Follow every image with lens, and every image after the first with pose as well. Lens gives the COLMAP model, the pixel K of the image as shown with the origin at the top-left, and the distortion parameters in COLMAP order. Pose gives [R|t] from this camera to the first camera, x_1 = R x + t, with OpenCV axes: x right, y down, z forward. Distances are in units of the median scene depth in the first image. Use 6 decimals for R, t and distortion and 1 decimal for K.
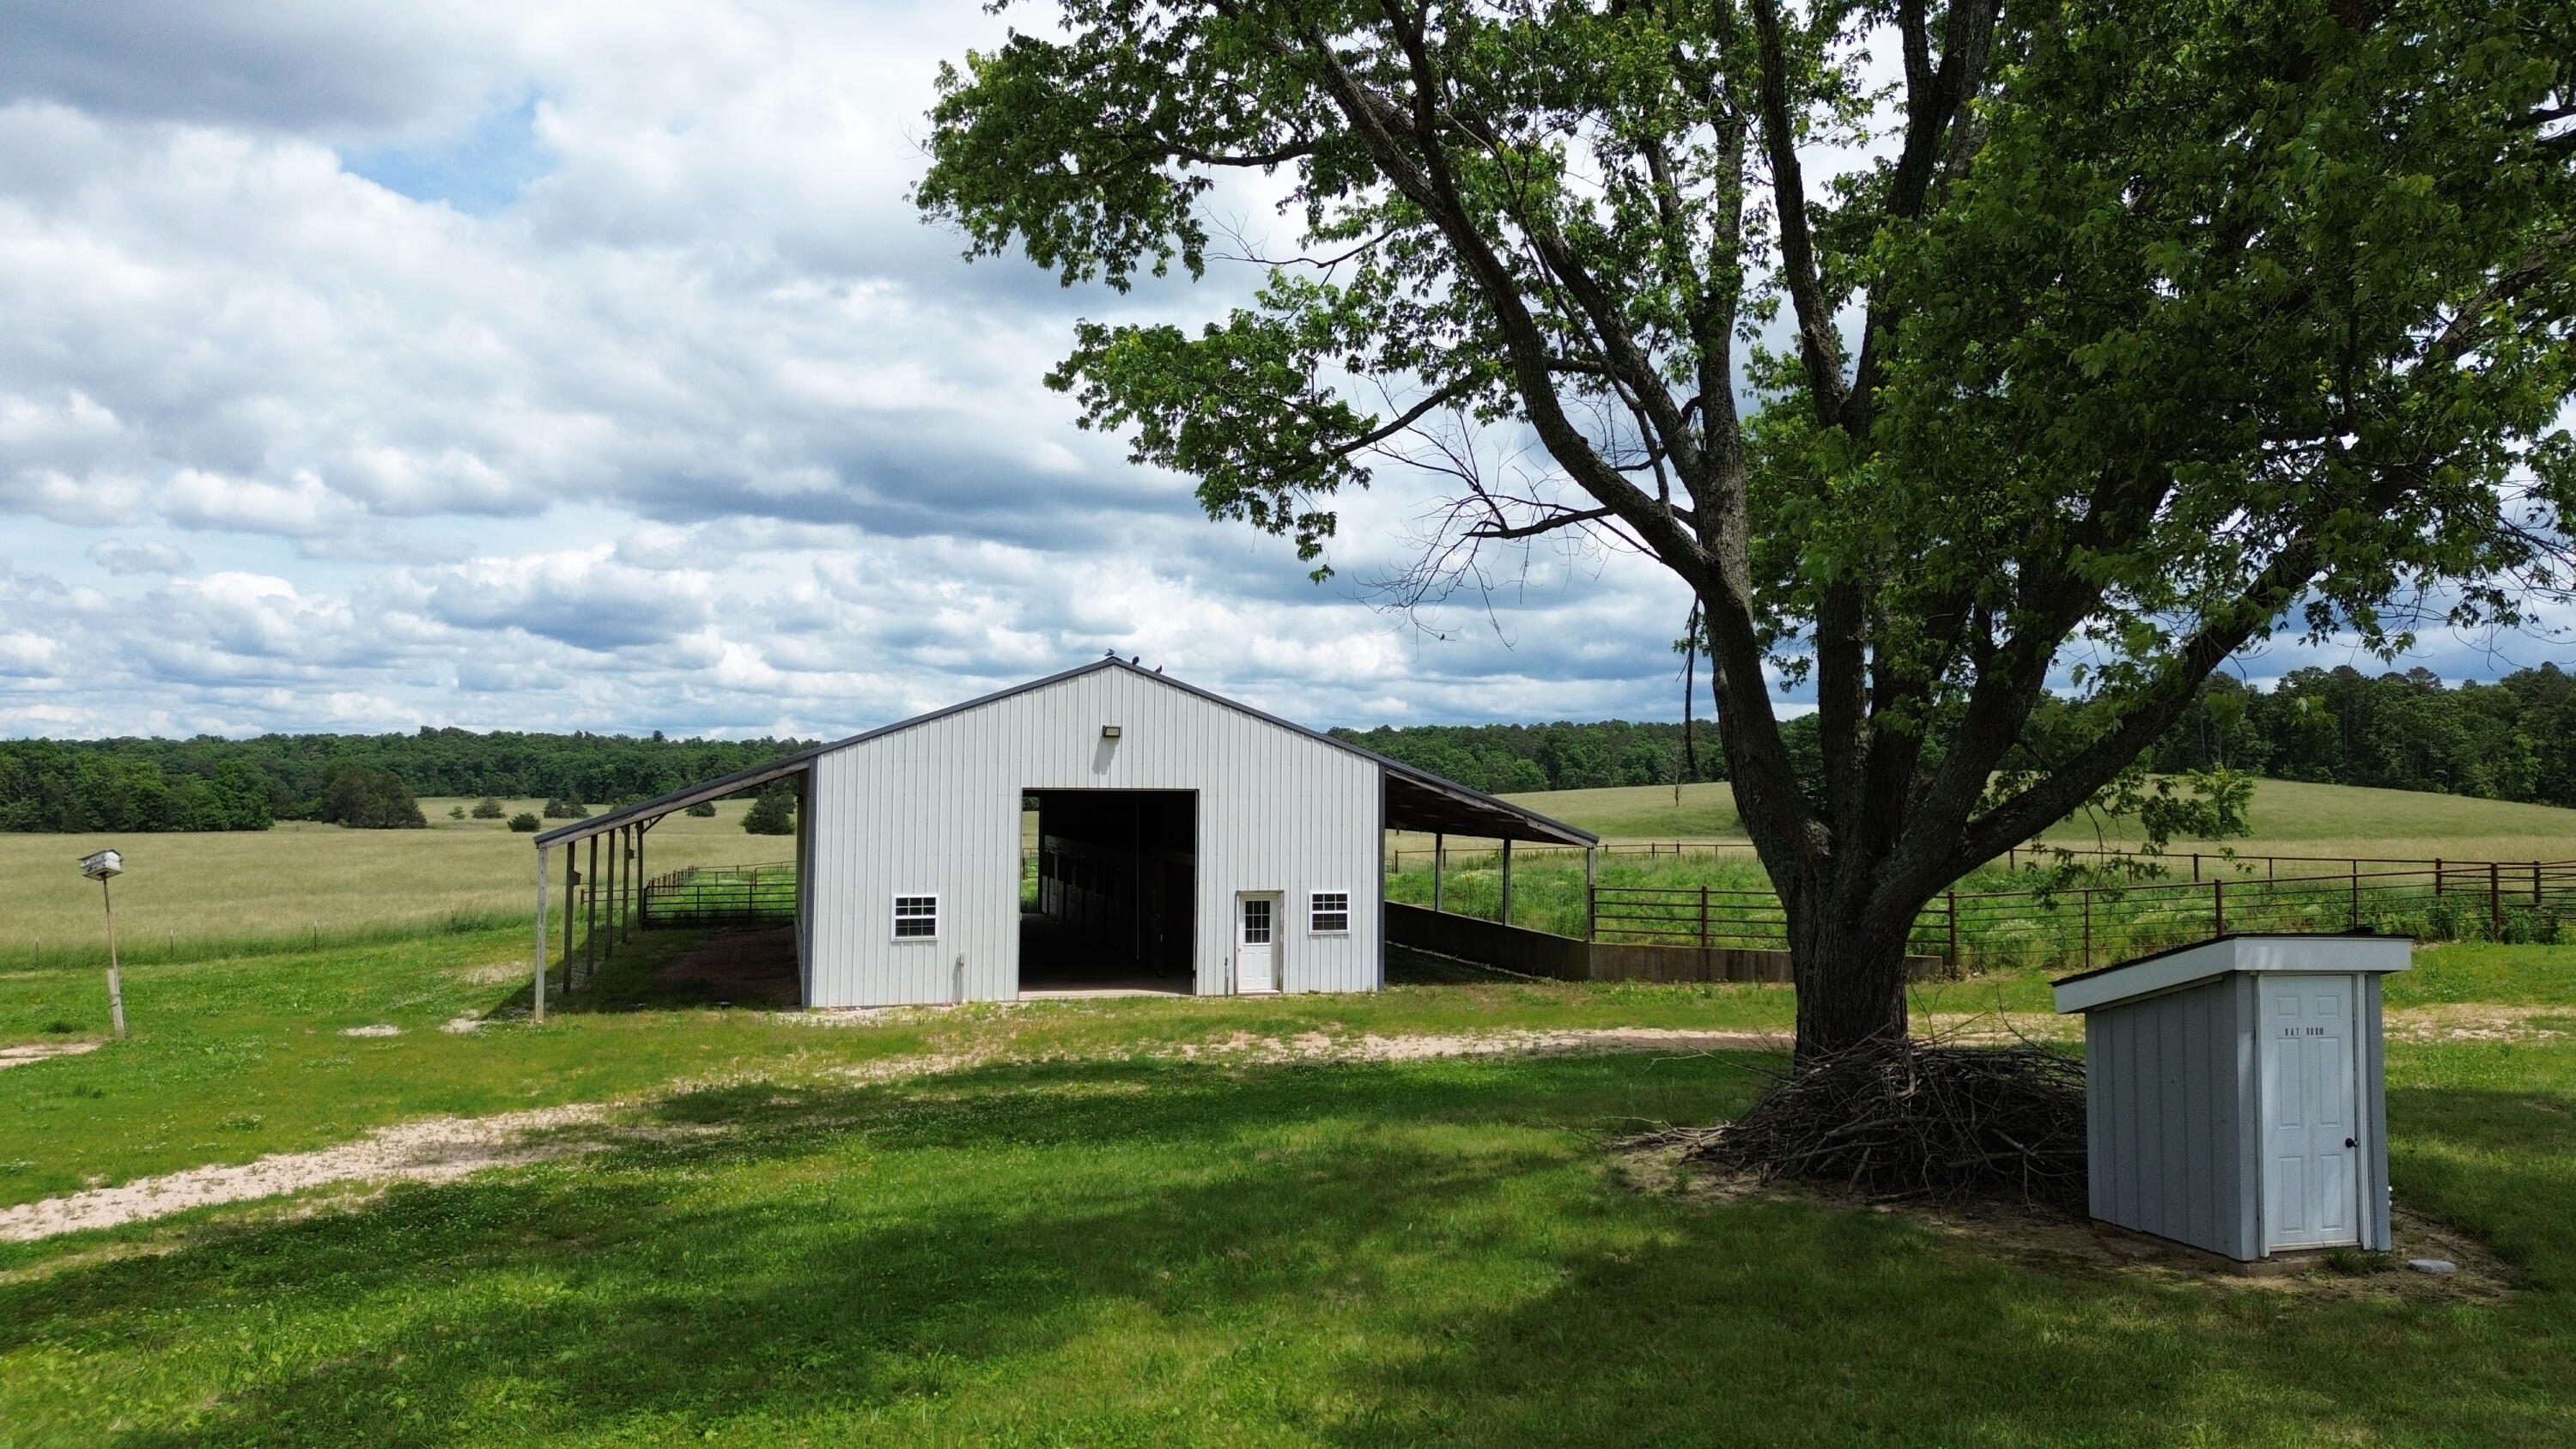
lens RADIAL K [[1780.9, 0, 1288.0], [0, 1780.9, 724.5], [0, 0, 1]] dist [0.087297, -0.101951]
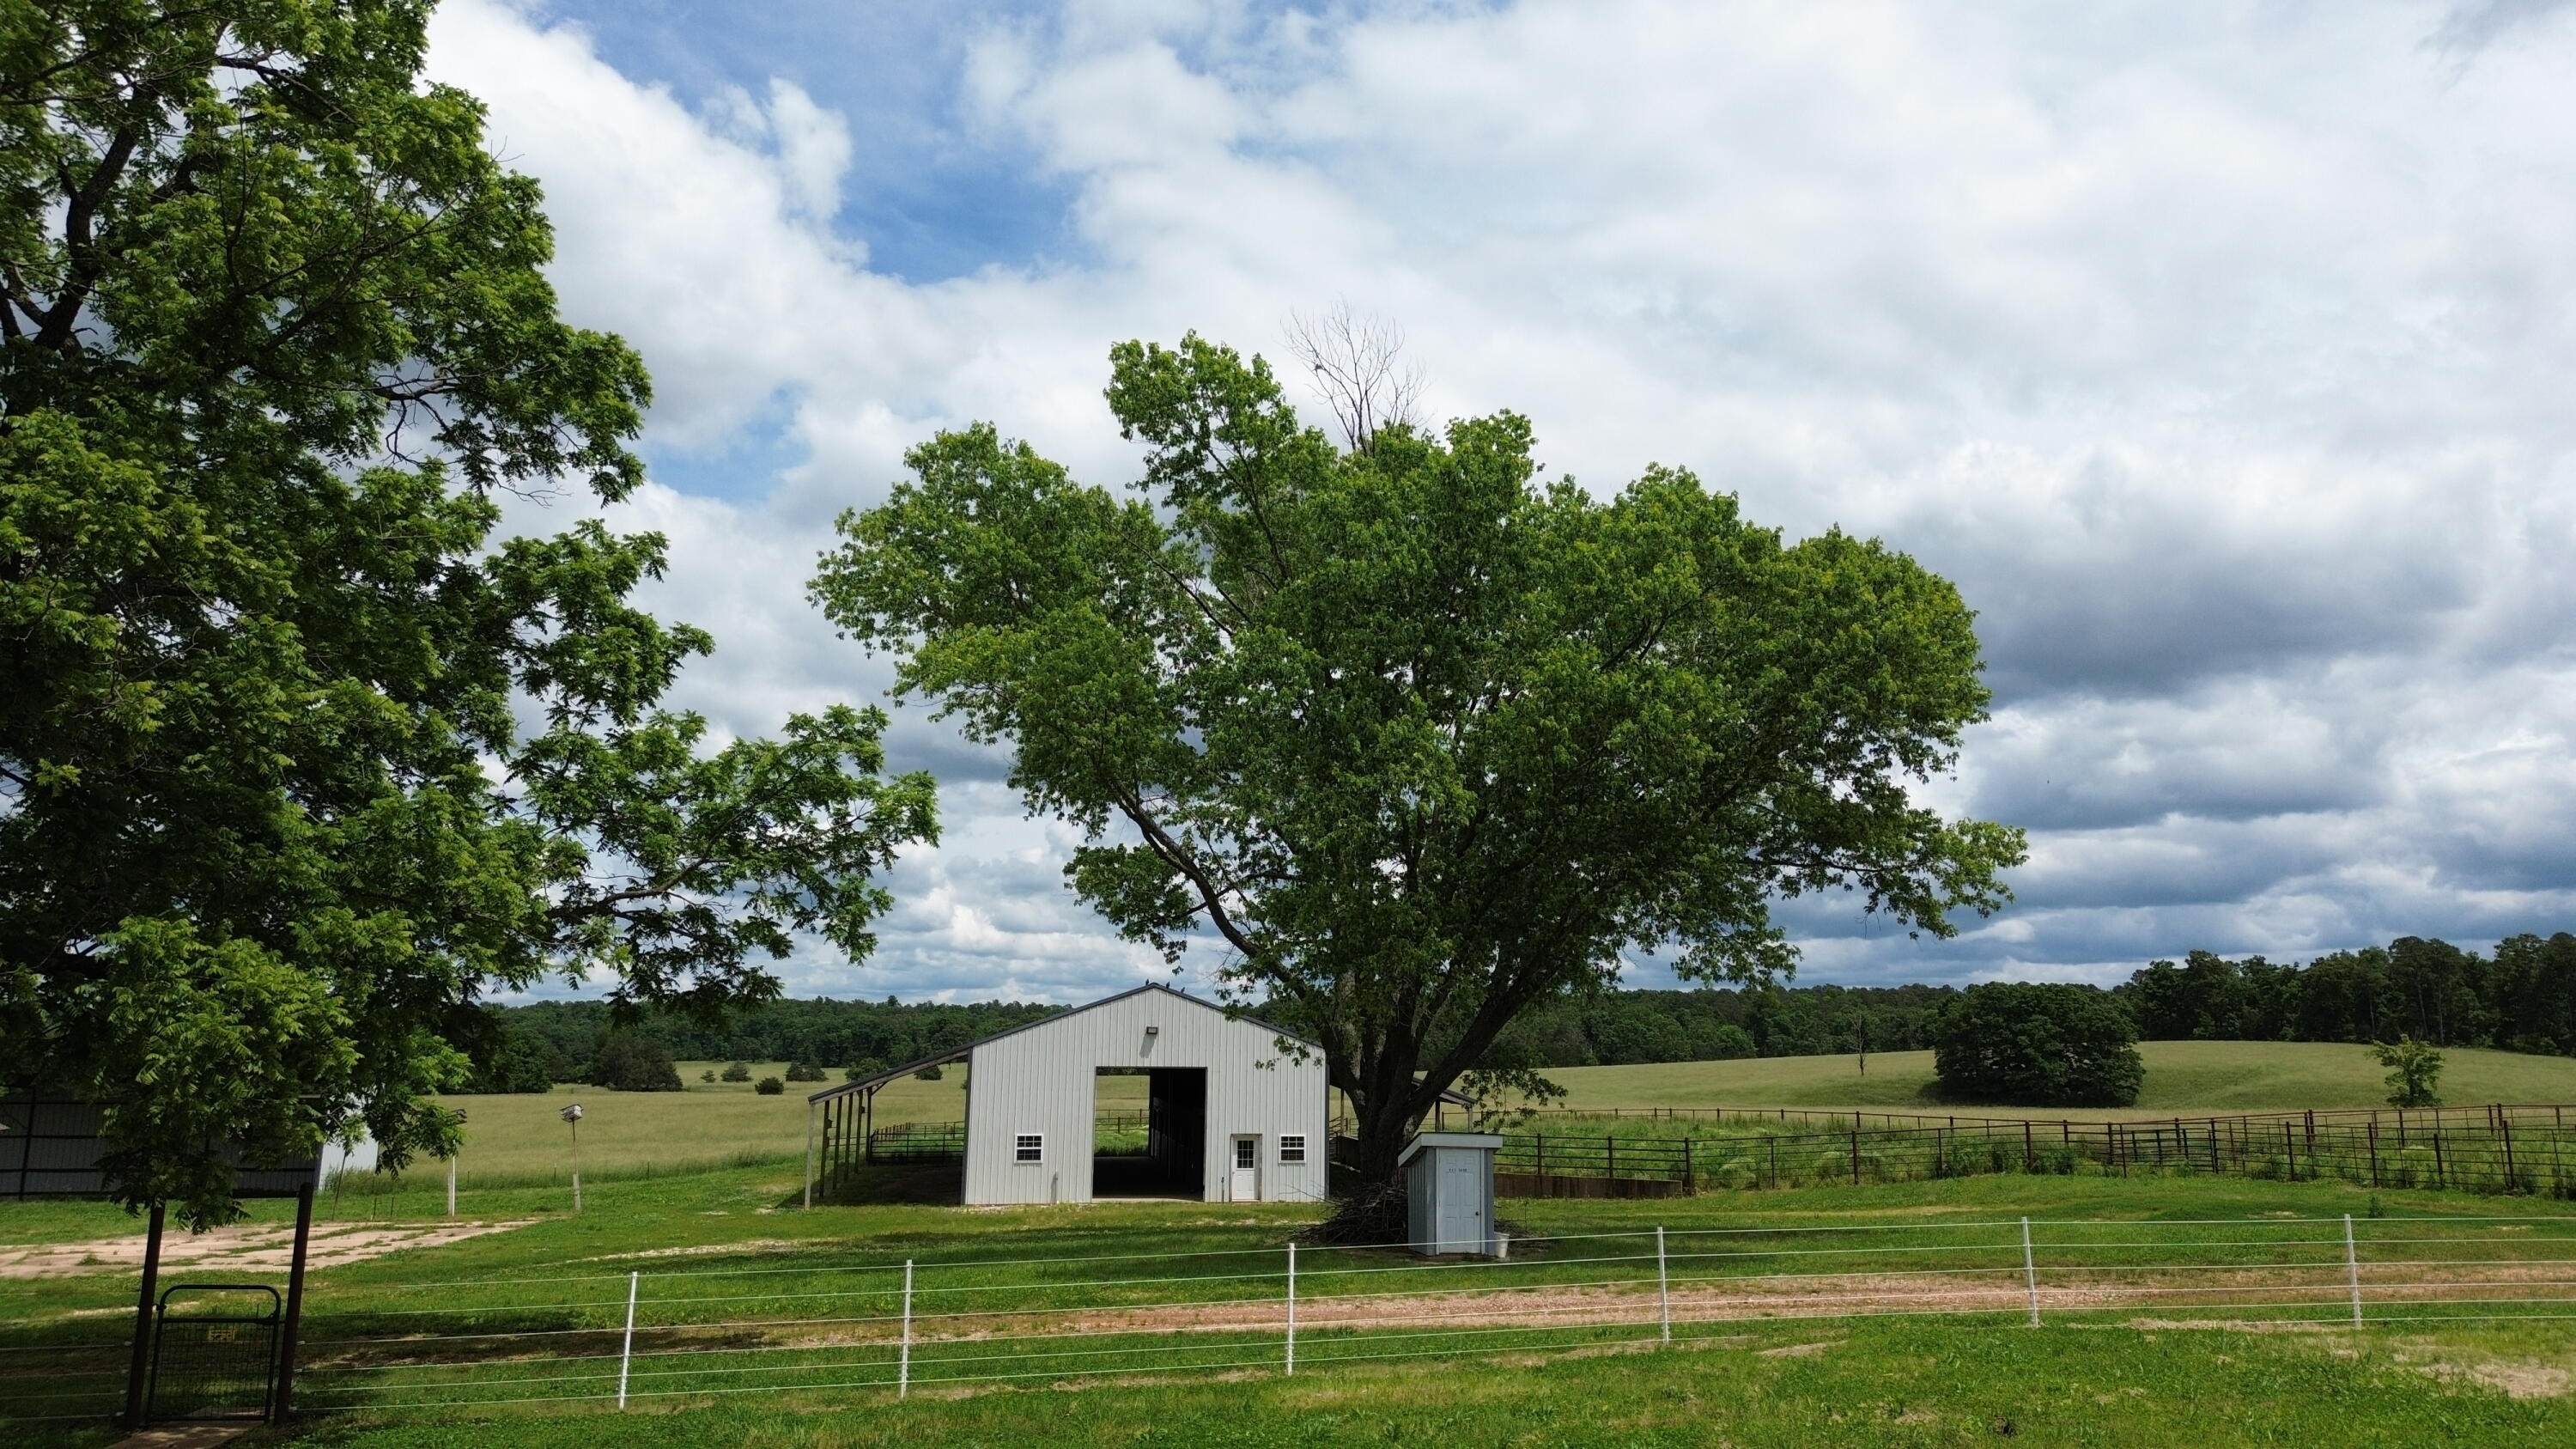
lens RADIAL K [[1825.2, 0, 1288.0], [0, 1825.2, 724.5], [0, 0, 1]] dist [0.086445, -0.112525]
pose [[0.991900, -0.020242, -0.125399, 0.223943], [0.002463, 0.990100, -0.140344, -0.035621], [0.126998, 0.138898, 0.982130, -0.610357]]
